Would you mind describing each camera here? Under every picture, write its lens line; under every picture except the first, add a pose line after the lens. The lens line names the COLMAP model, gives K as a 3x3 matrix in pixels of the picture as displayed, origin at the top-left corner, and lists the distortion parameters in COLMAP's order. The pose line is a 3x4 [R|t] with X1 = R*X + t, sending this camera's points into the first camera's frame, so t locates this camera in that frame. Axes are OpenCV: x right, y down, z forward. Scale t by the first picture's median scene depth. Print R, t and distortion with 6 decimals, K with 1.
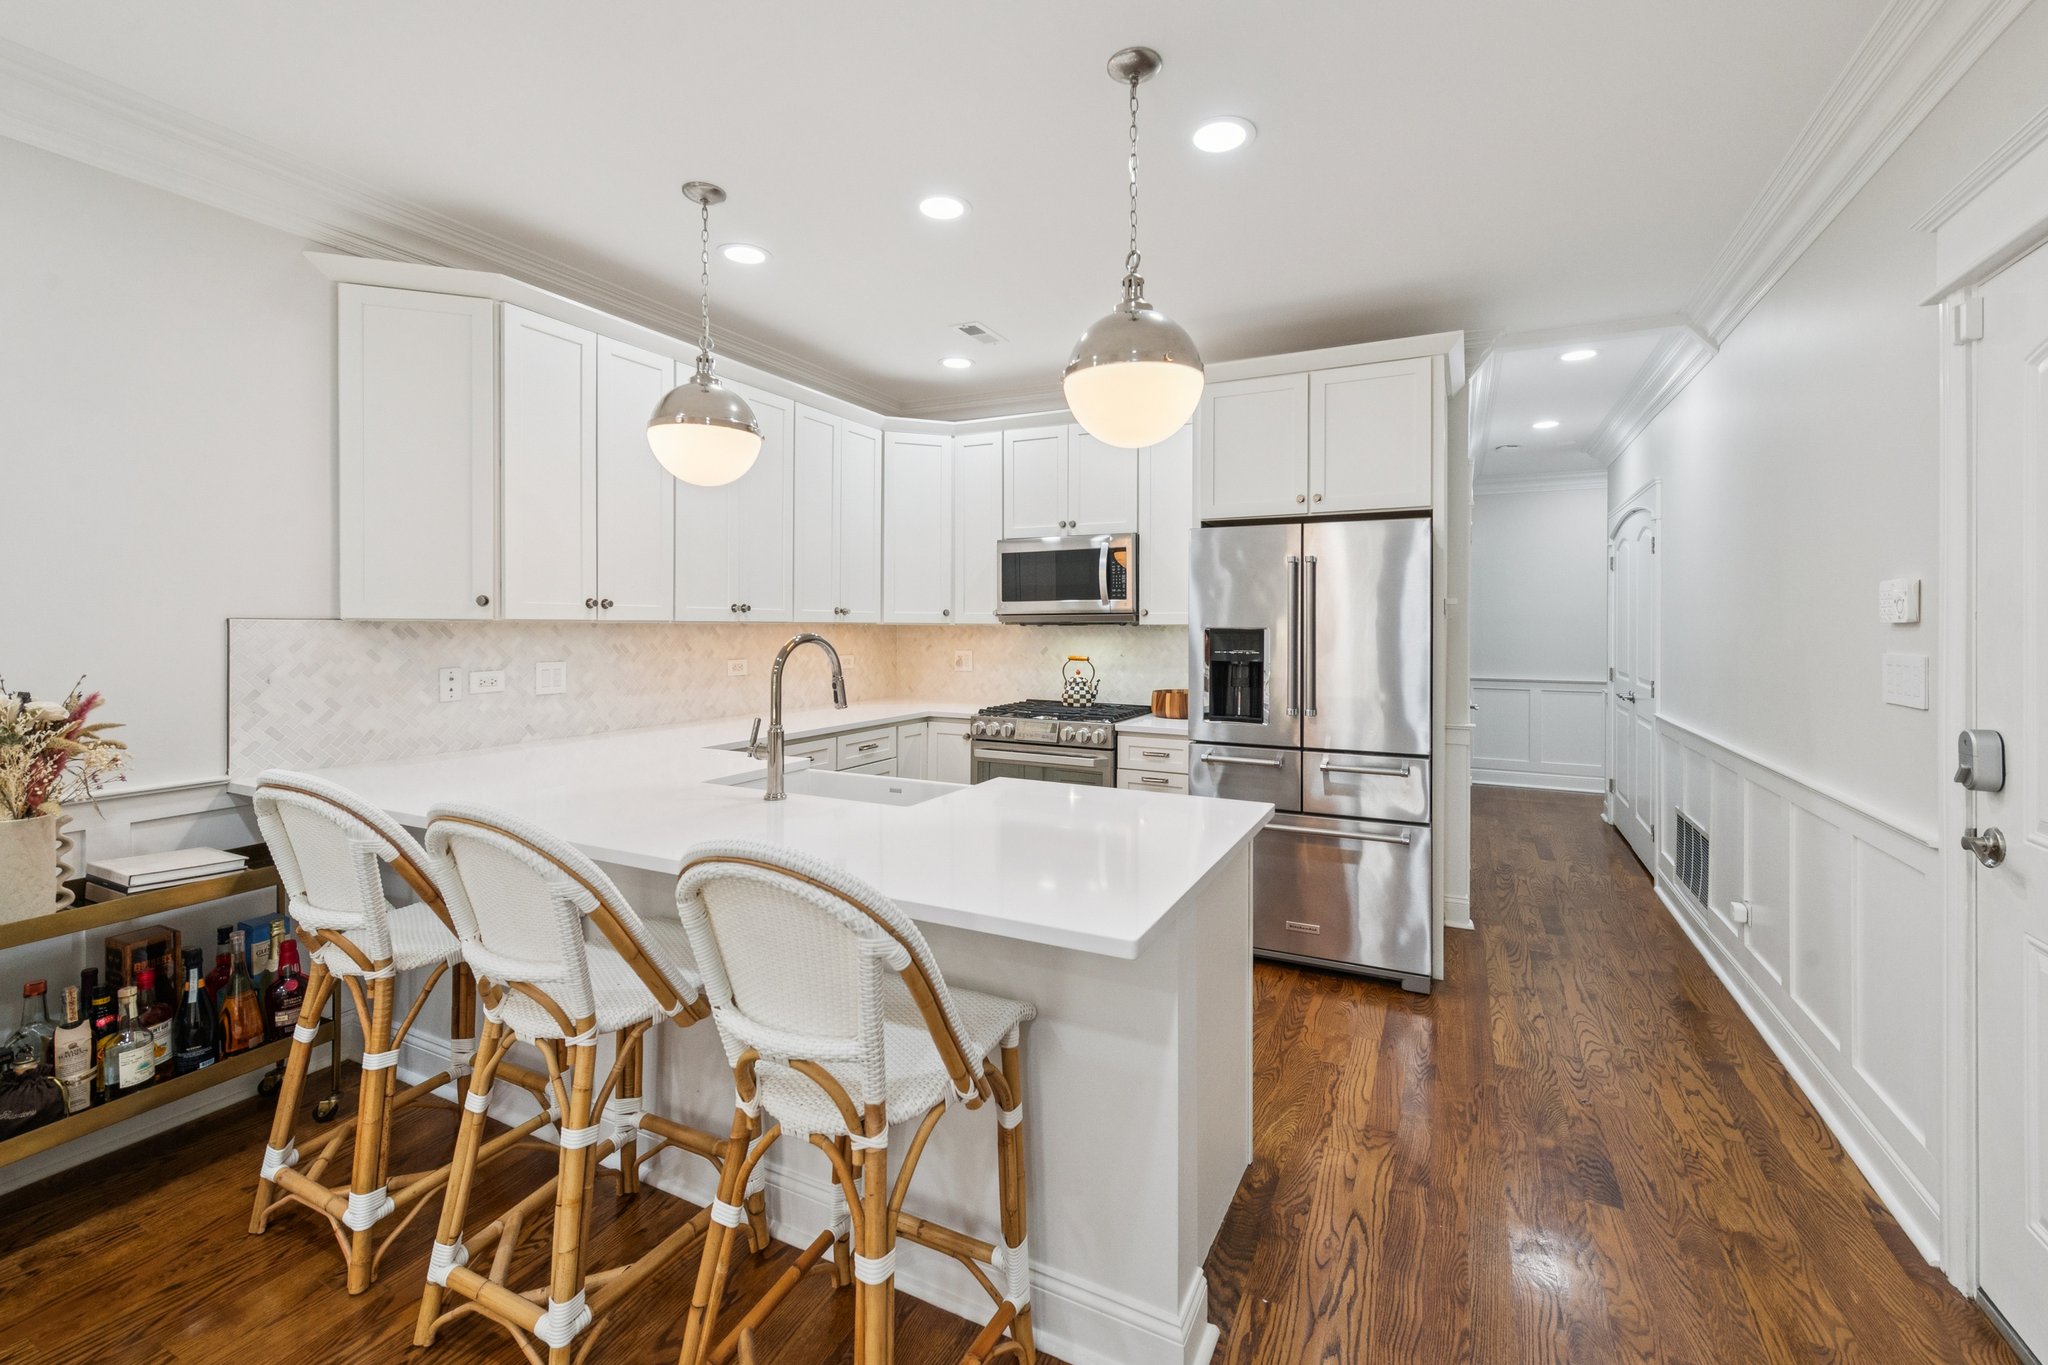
lens RADIAL K [[870.6, 0, 1024.1], [0, 870.6, 624.4], [0, 0, 1]] dist [0.015468, -0.000184]
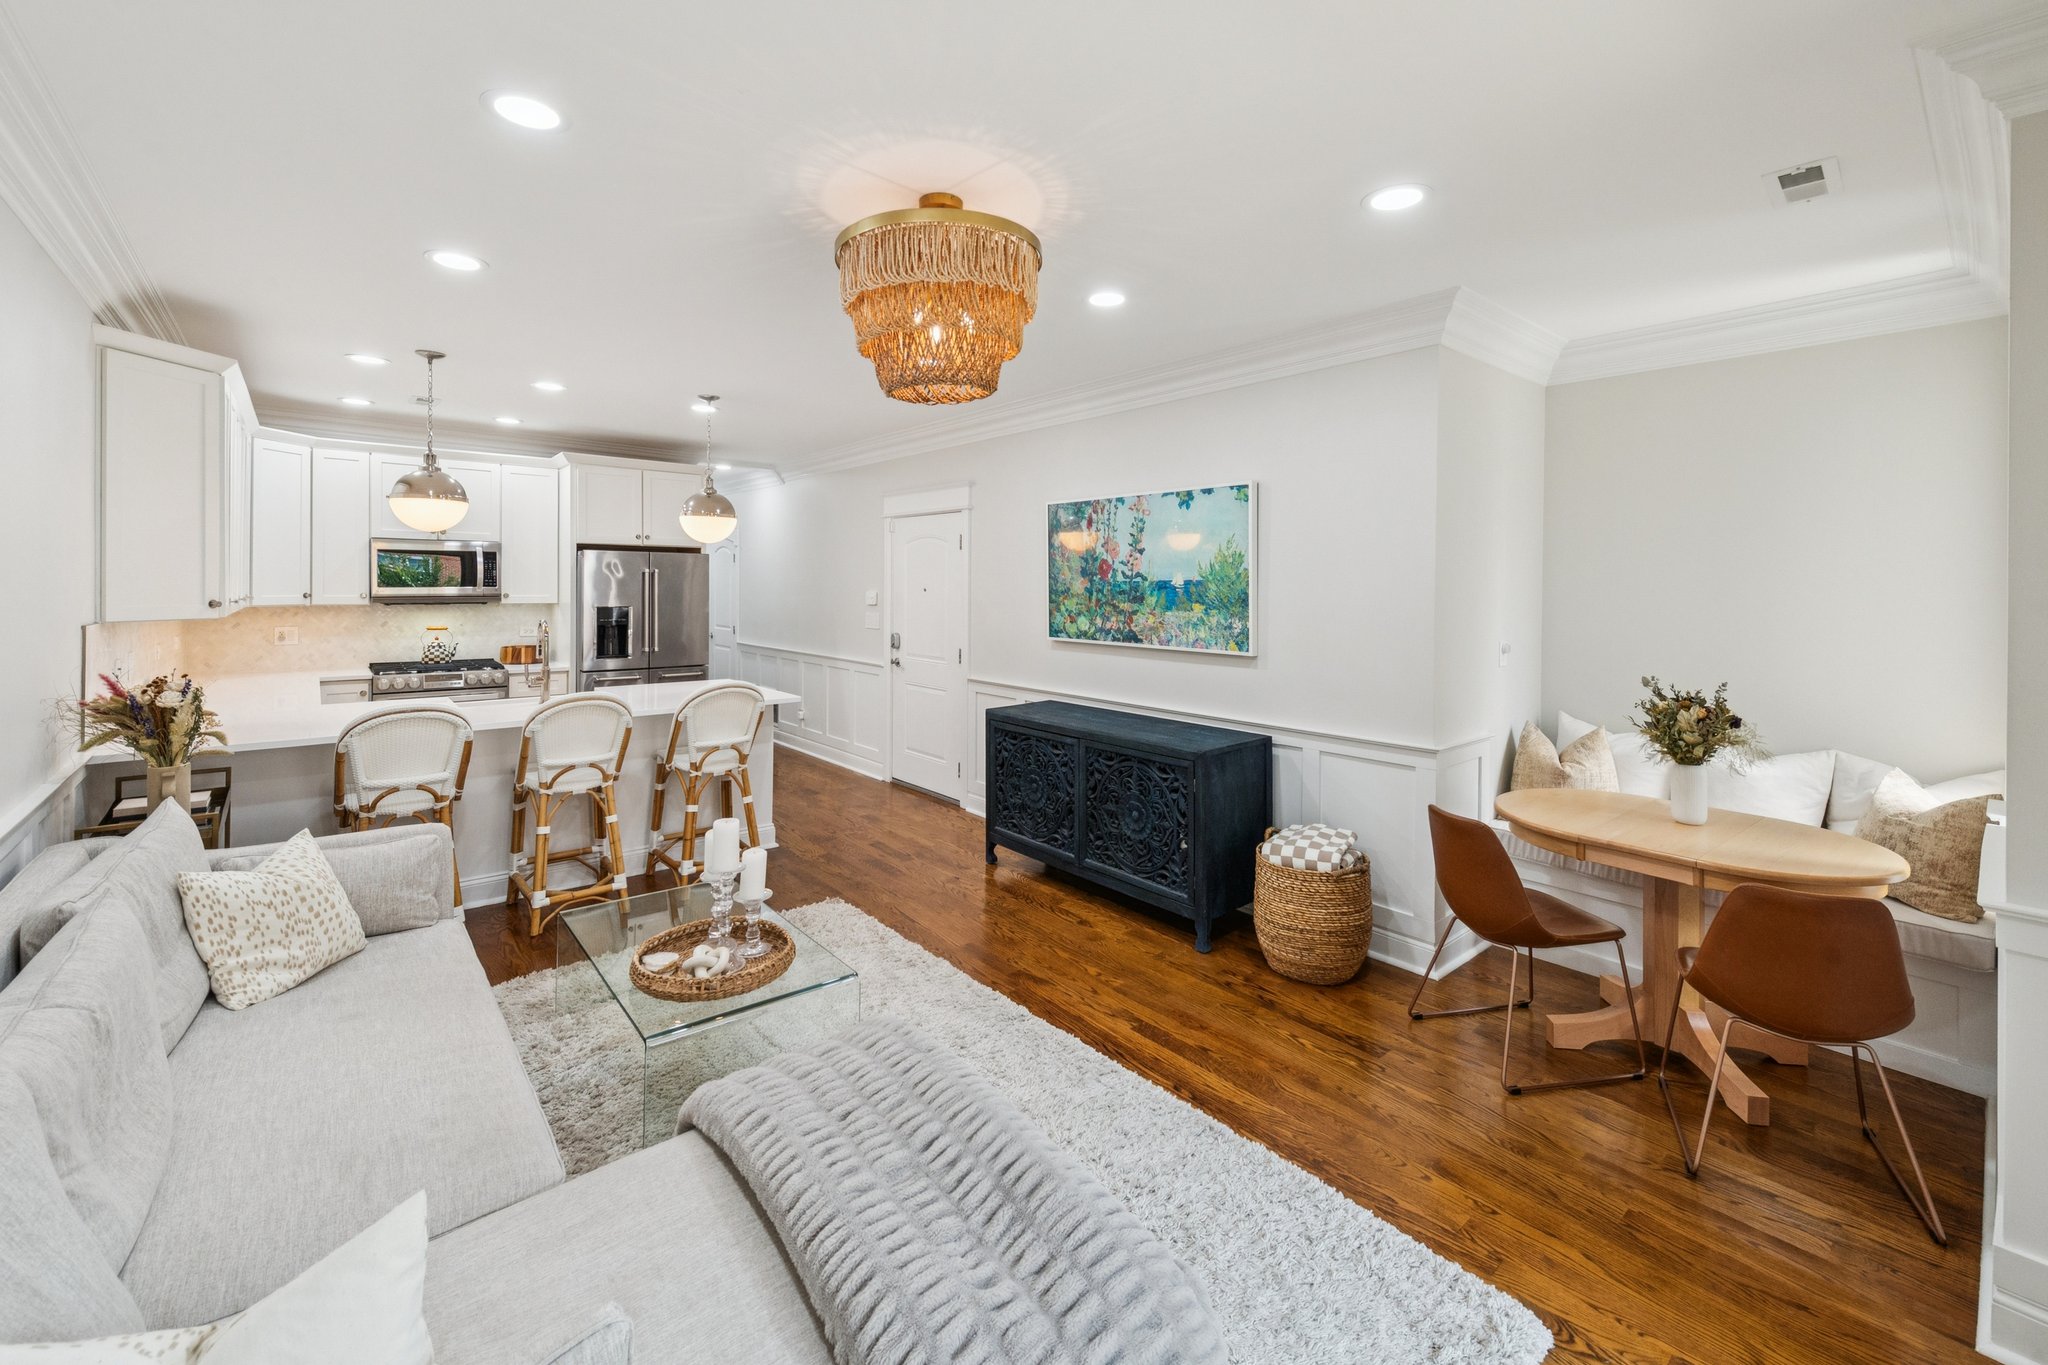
lens RADIAL K [[833.2, 0, 1025.6], [0, 833.2, 647.5], [0, 0, 1]] dist [0.003381, 0.000220]
pose [[0.396089, -0.070273, 0.915519, -1.096994], [-0.007719, 0.996777, 0.079850, -0.060807], [-0.918180, -0.038694, 0.394270, -0.519936]]
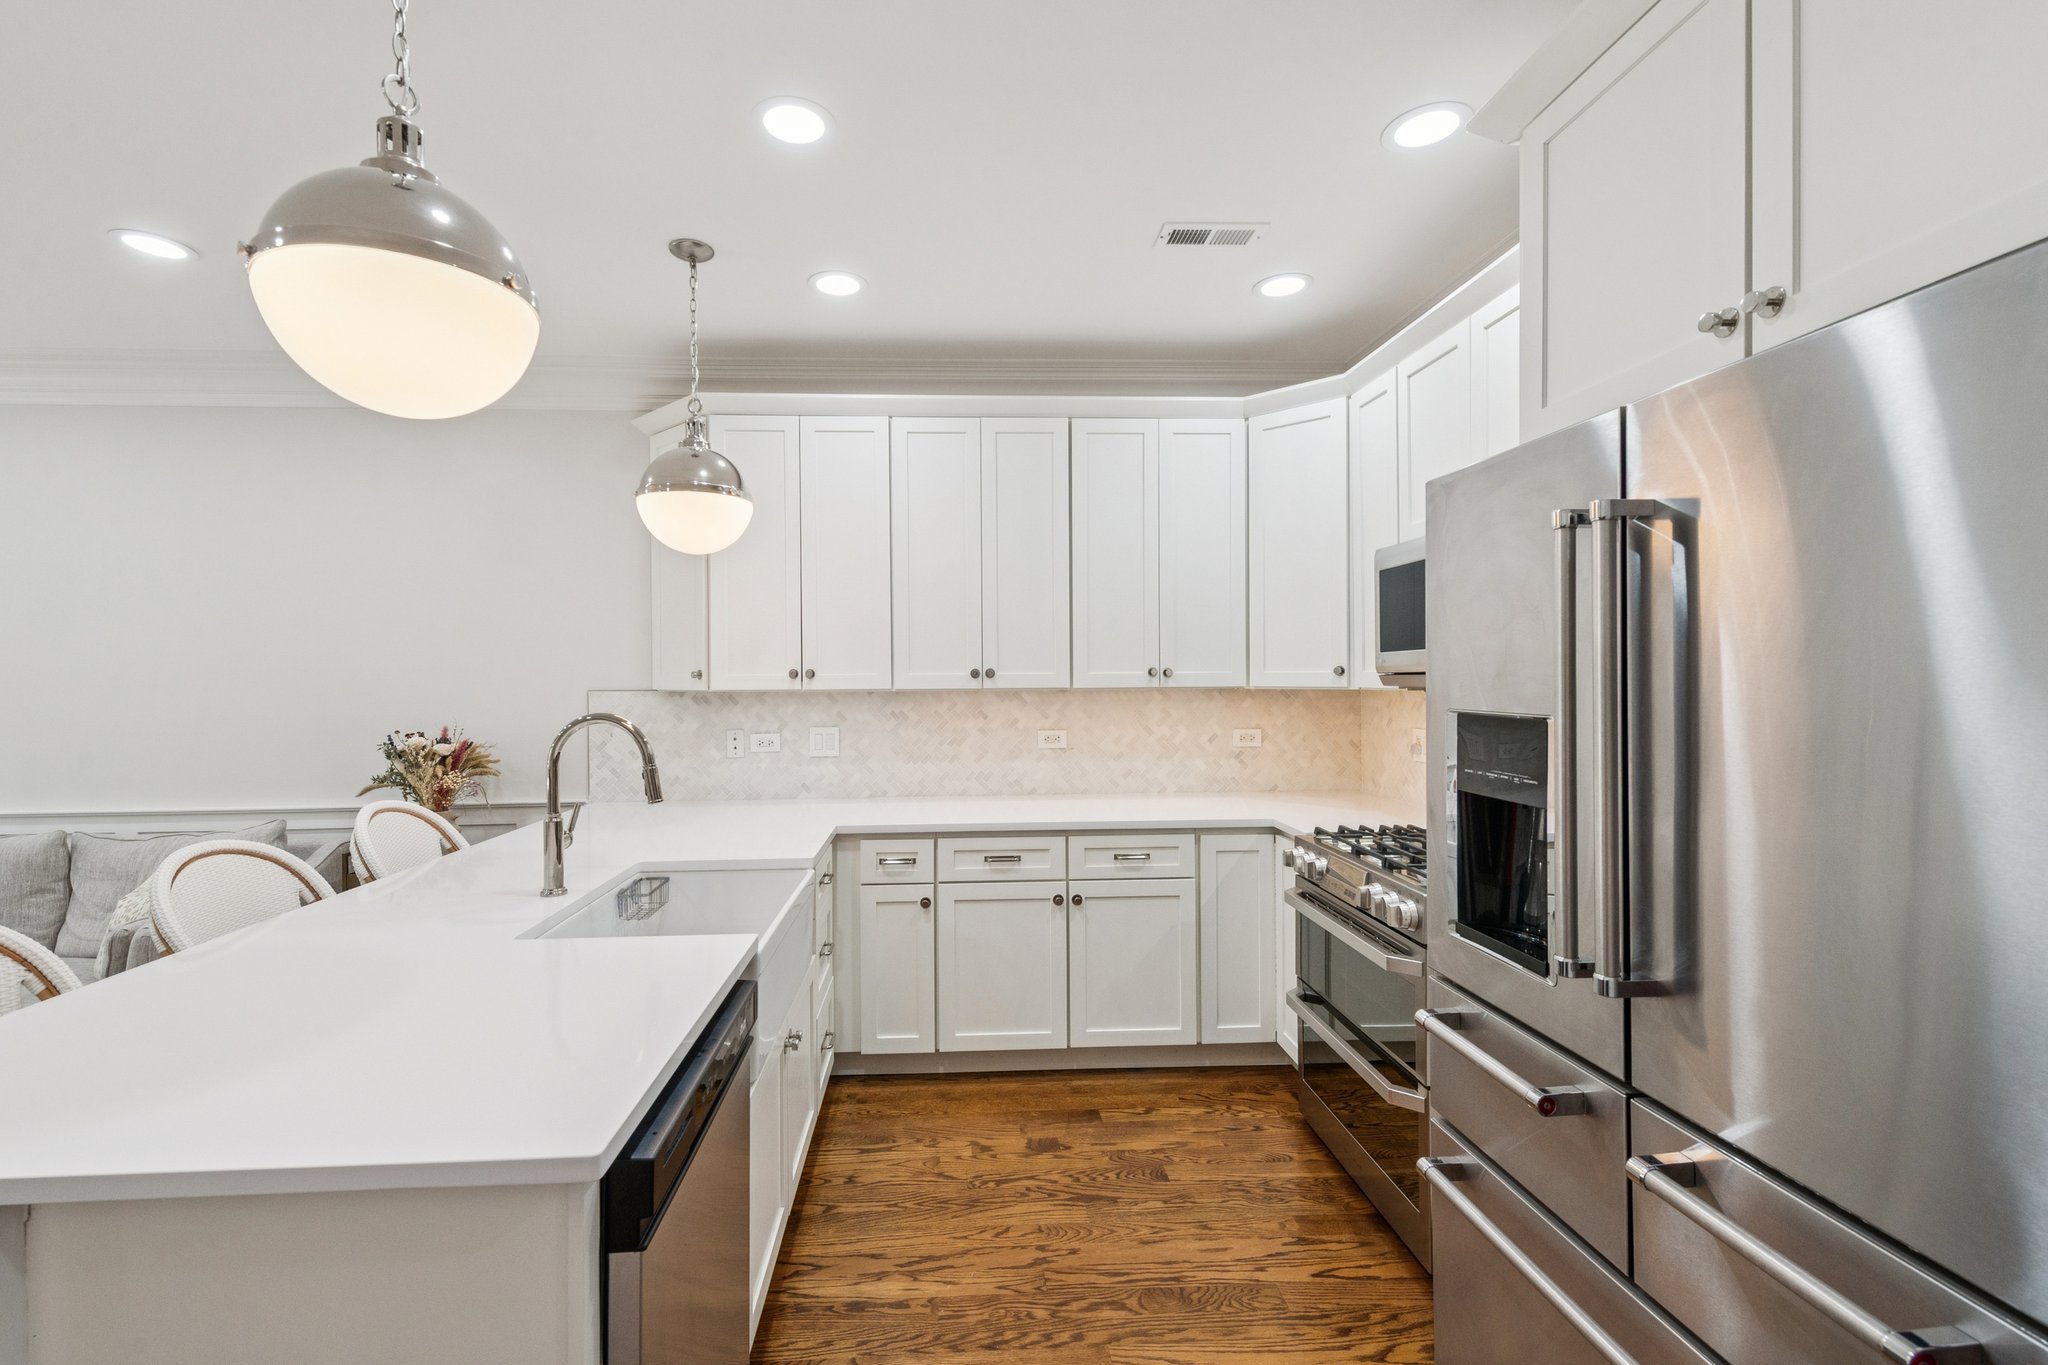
lens RADIAL K [[876.8, 0, 985.1], [0, 876.8, 675.6], [0, 0, 1]] dist [0.015556, -0.000324]
pose [[0.487665, -0.008828, -0.872986, 0.518783], [0.011003, 0.999932, -0.003966, -0.014793], [0.872962, -0.007672, 0.487729, 0.658385]]
